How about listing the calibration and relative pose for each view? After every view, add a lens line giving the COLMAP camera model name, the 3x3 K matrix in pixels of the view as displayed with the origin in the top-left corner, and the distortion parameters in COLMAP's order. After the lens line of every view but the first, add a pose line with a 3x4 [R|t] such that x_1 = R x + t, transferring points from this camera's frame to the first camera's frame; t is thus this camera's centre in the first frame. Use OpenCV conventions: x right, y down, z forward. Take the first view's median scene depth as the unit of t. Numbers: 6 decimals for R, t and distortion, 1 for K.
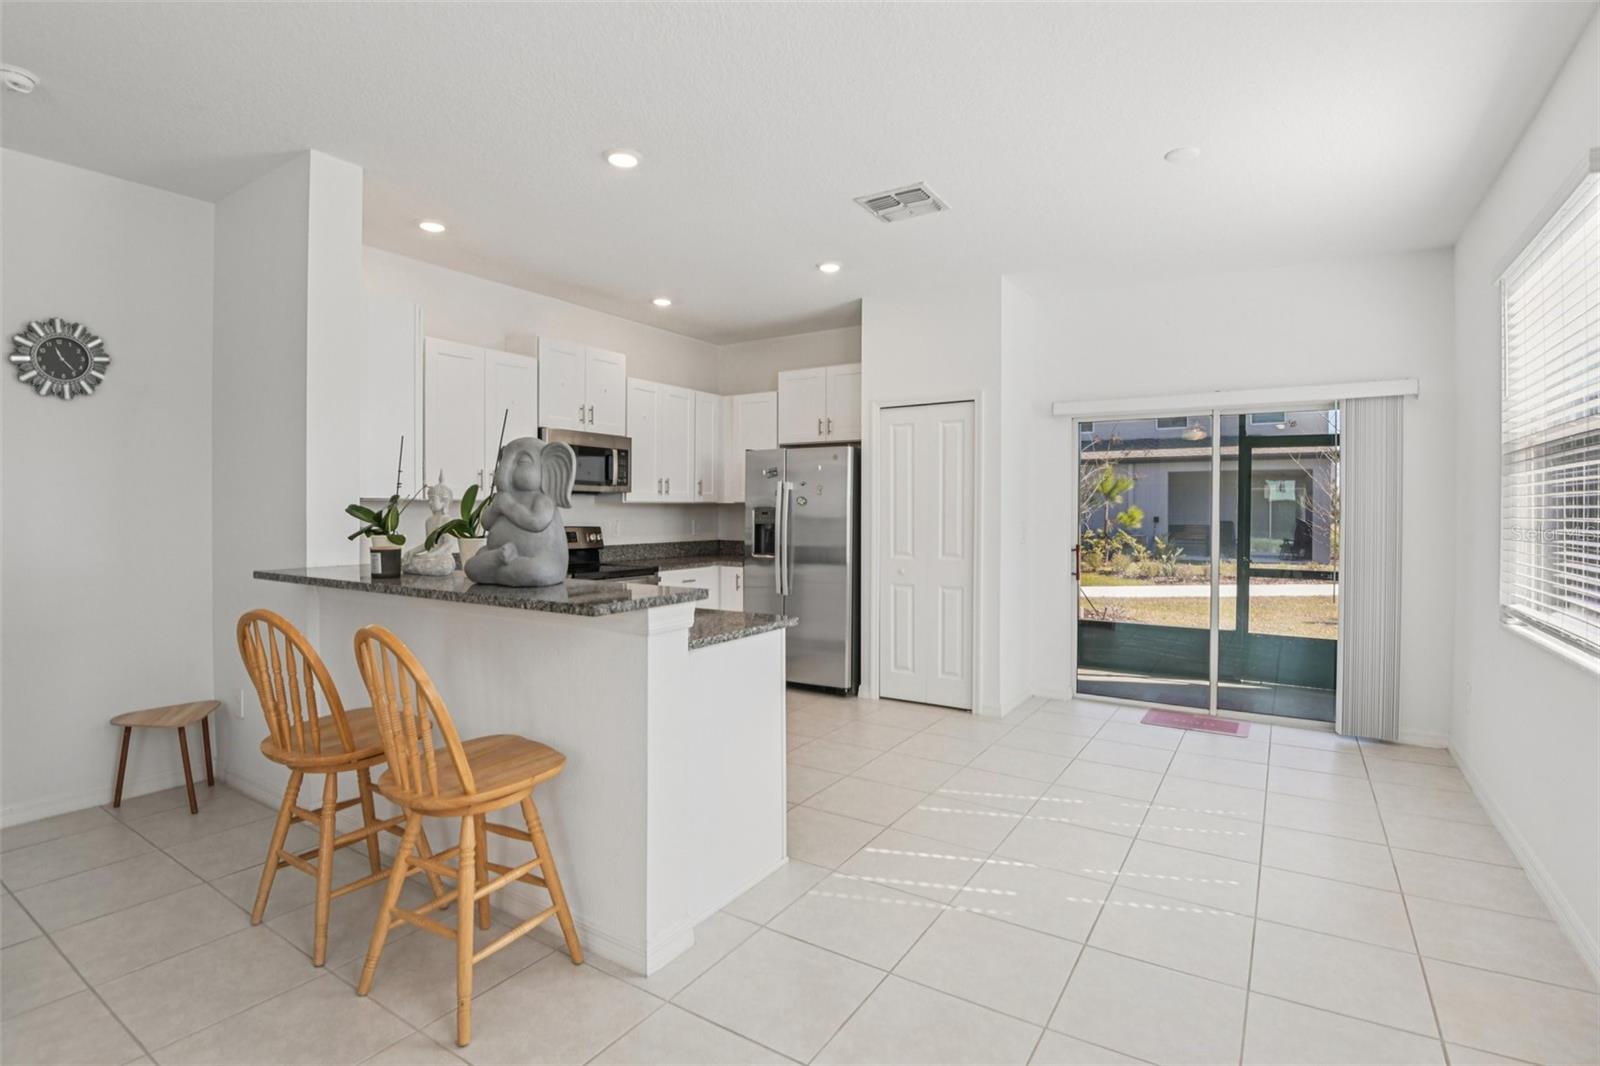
lens RADIAL K [[768.1, 0, 801.3], [0, 768.1, 525.1], [0, 0, 1]] dist [-0.018198, -0.013614]
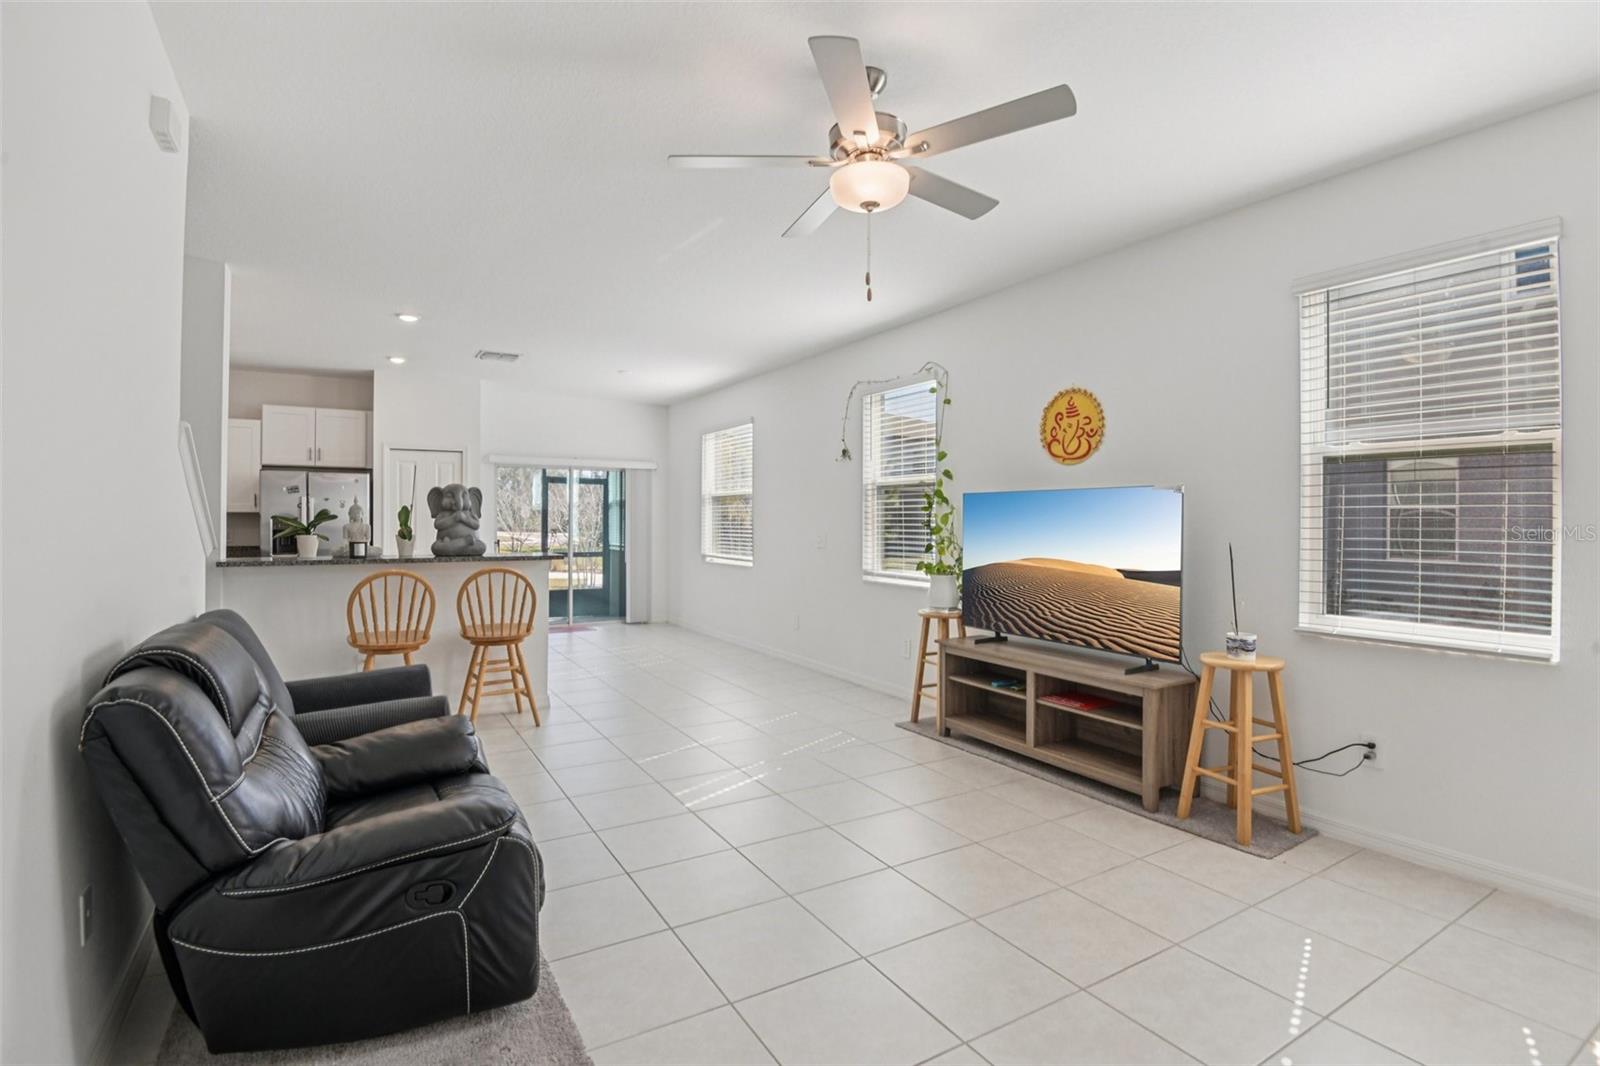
lens RADIAL K [[768.1, 0, 807.2], [0, 768.1, 528.0], [0, 0, 1]] dist [-0.018198, -0.013614]
pose [[0.439758, -0.006095, 0.898096, -0.813404], [0.013707, 0.999906, 0.000074, 0.009121], [-0.898012, 0.012278, 0.439800, -0.338437]]
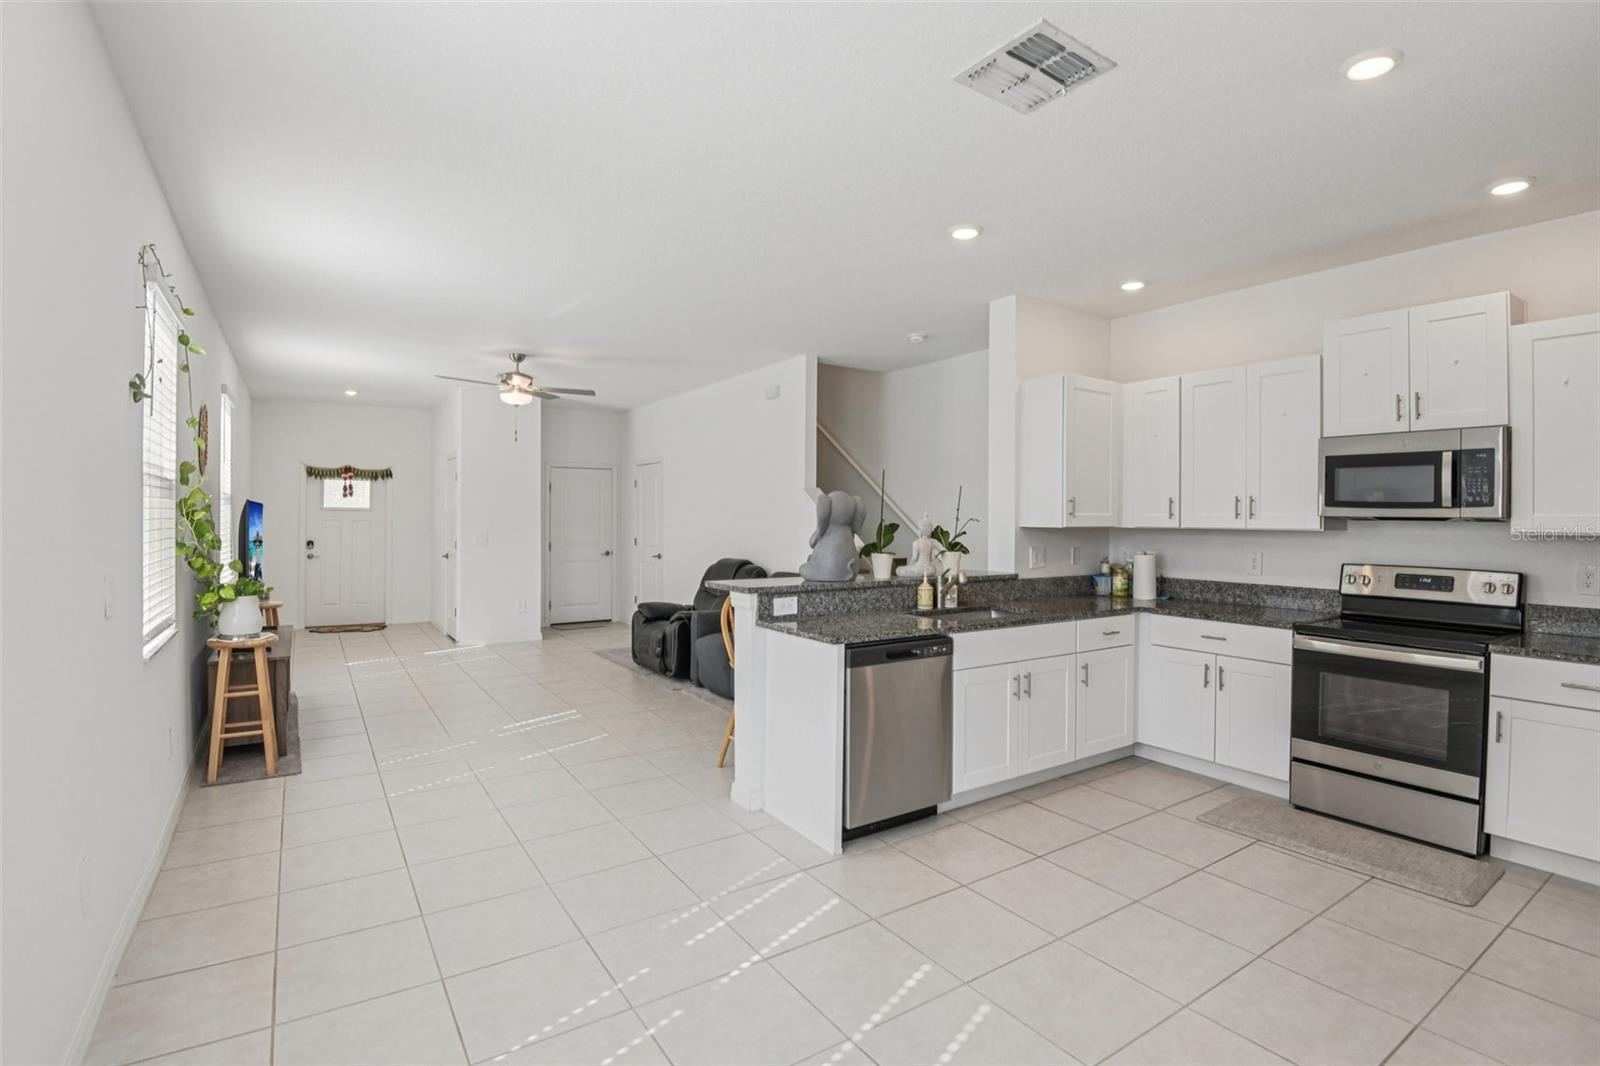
lens RADIAL K [[768.1, 0, 797.0], [0, 768.1, 518.4], [0, 0, 1]] dist [-0.018198, -0.013614]
pose [[-0.403996, -0.004821, -0.914748, 0.532210], [-0.028714, 0.999560, 0.007414, -0.029894], [0.914310, 0.029261, -0.403957, 0.723340]]
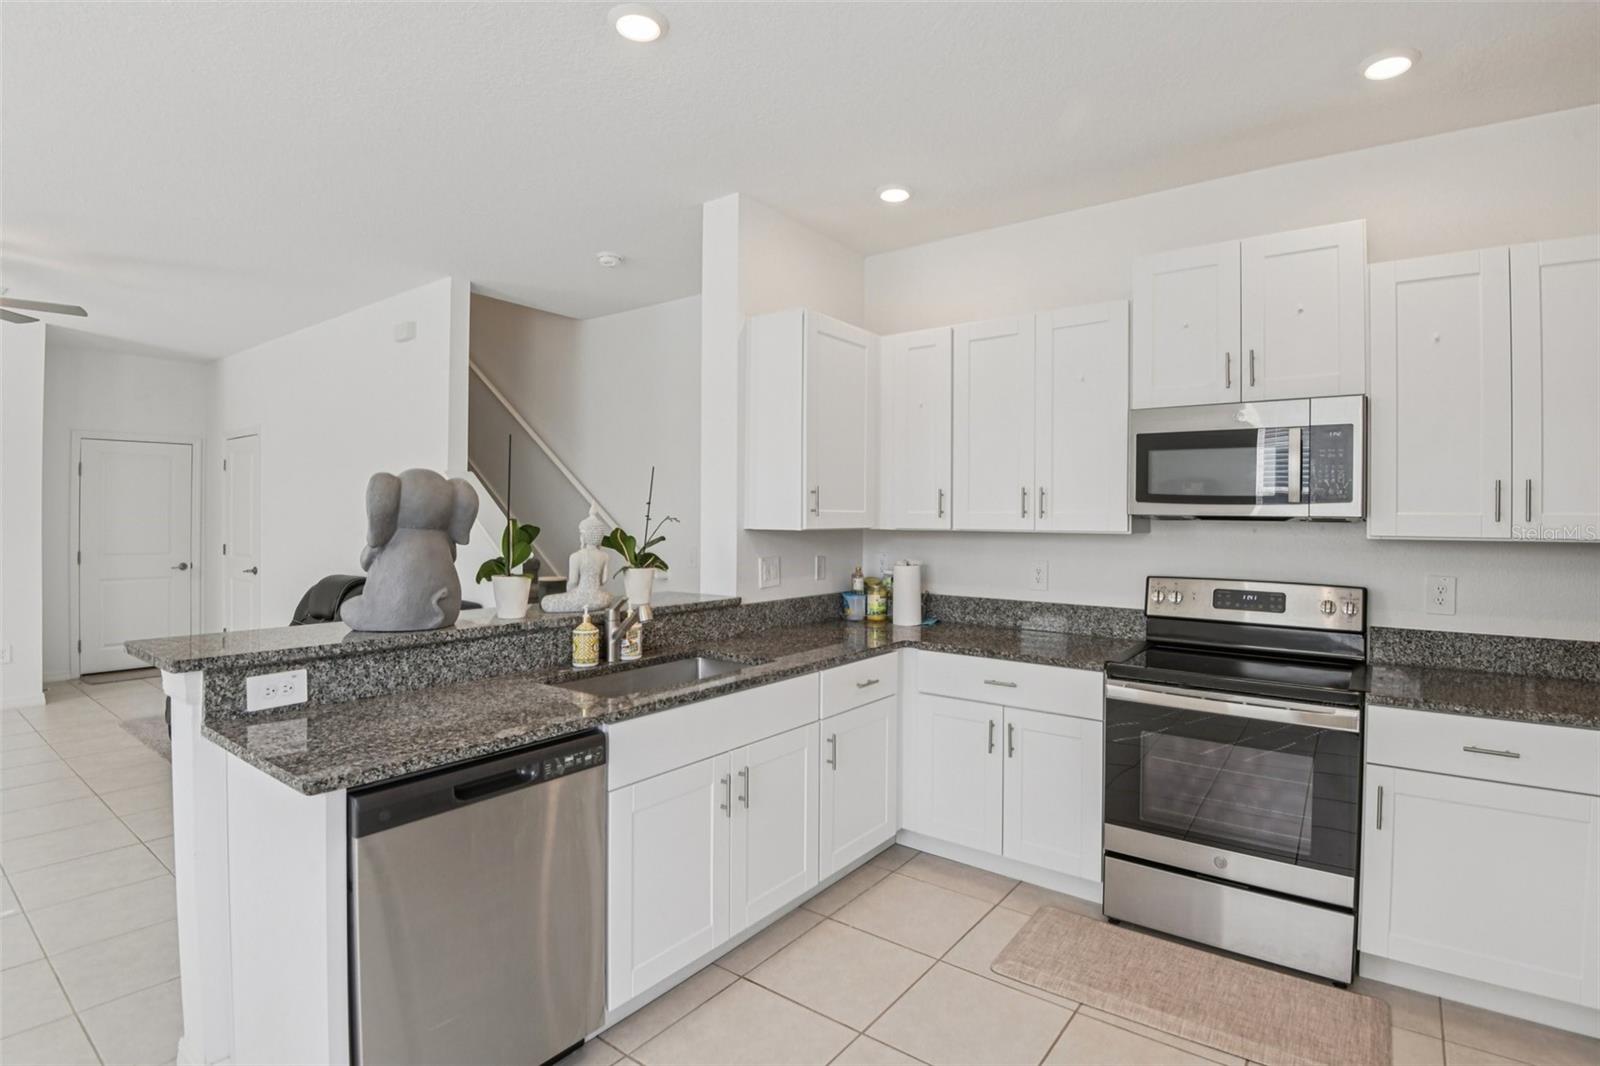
lens RADIAL K [[768.1, 0, 832.5], [0, 768.1, 519.1], [0, 0, 1]] dist [-0.018198, -0.013614]
pose [[-0.056889, -0.001313, -0.998380, 0.238025], [-0.030838, 0.999524, 0.000443, -0.031444], [0.997904, 0.030813, -0.056902, 0.707428]]
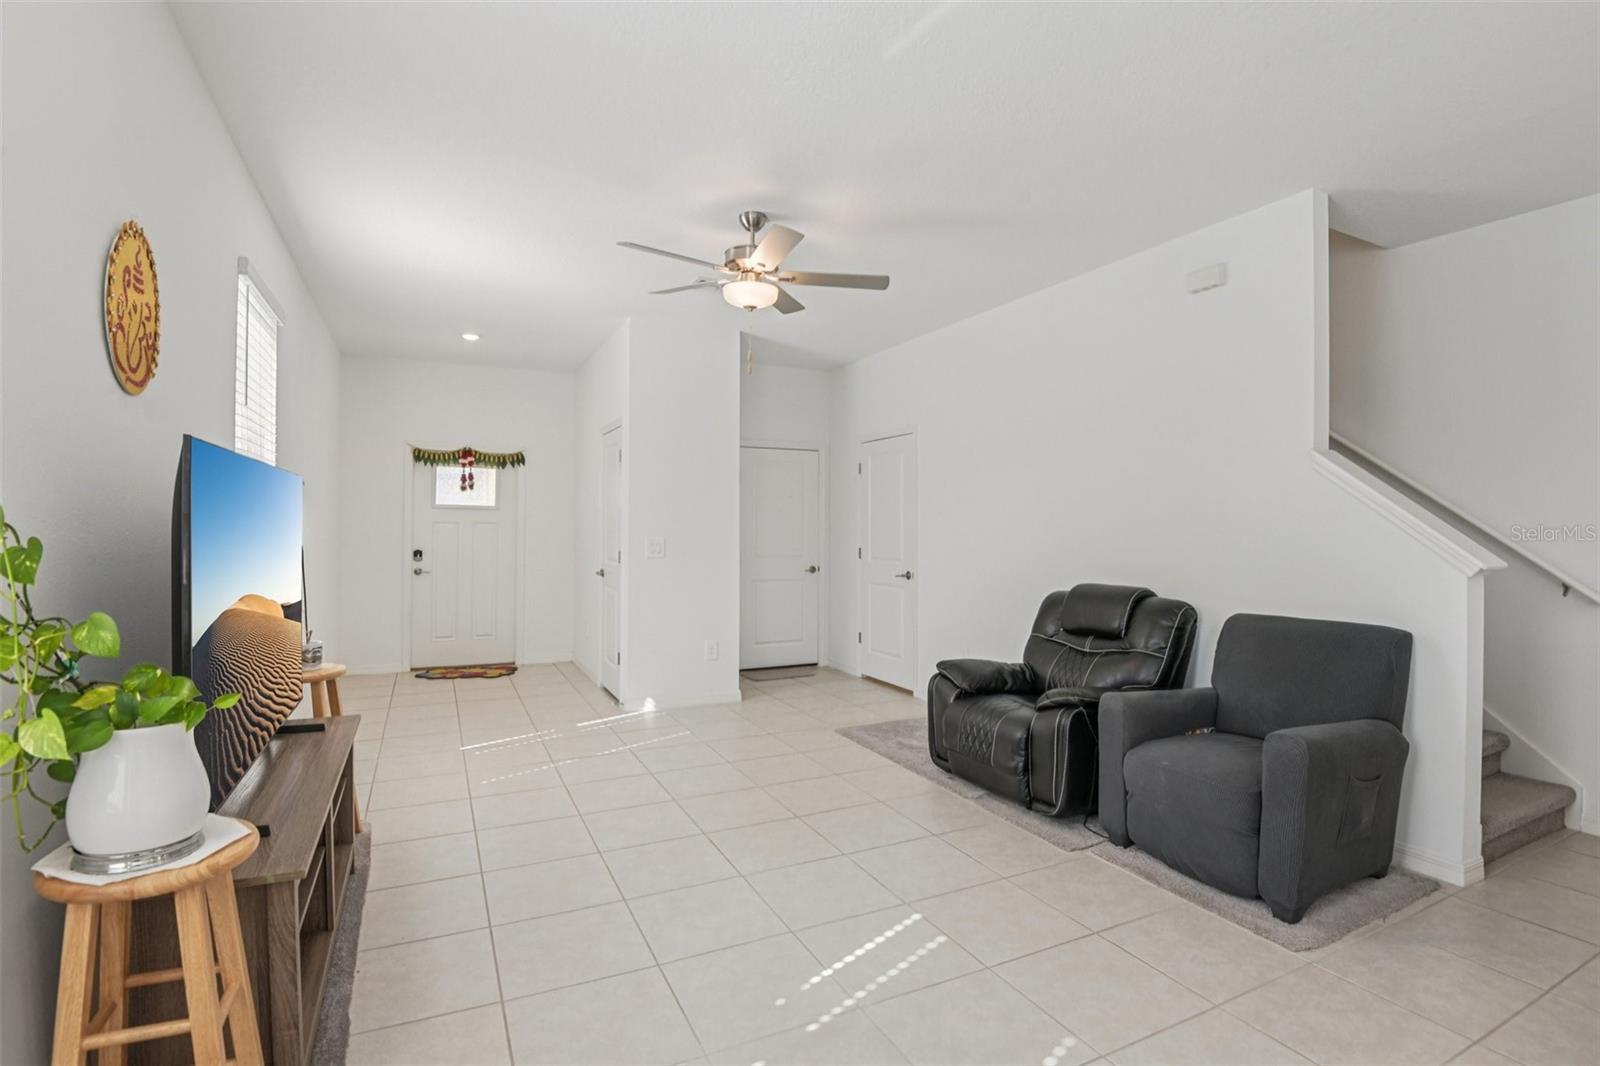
lens RADIAL K [[768.1, 0, 789.2], [0, 768.1, 529.2], [0, 0, 1]] dist [-0.018198, -0.013614]
pose [[-0.526378, -0.003689, -0.850242, 0.183257], [-0.027541, 0.999540, 0.012714, -0.004826], [0.849804, 0.030109, -0.526238, 0.246789]]
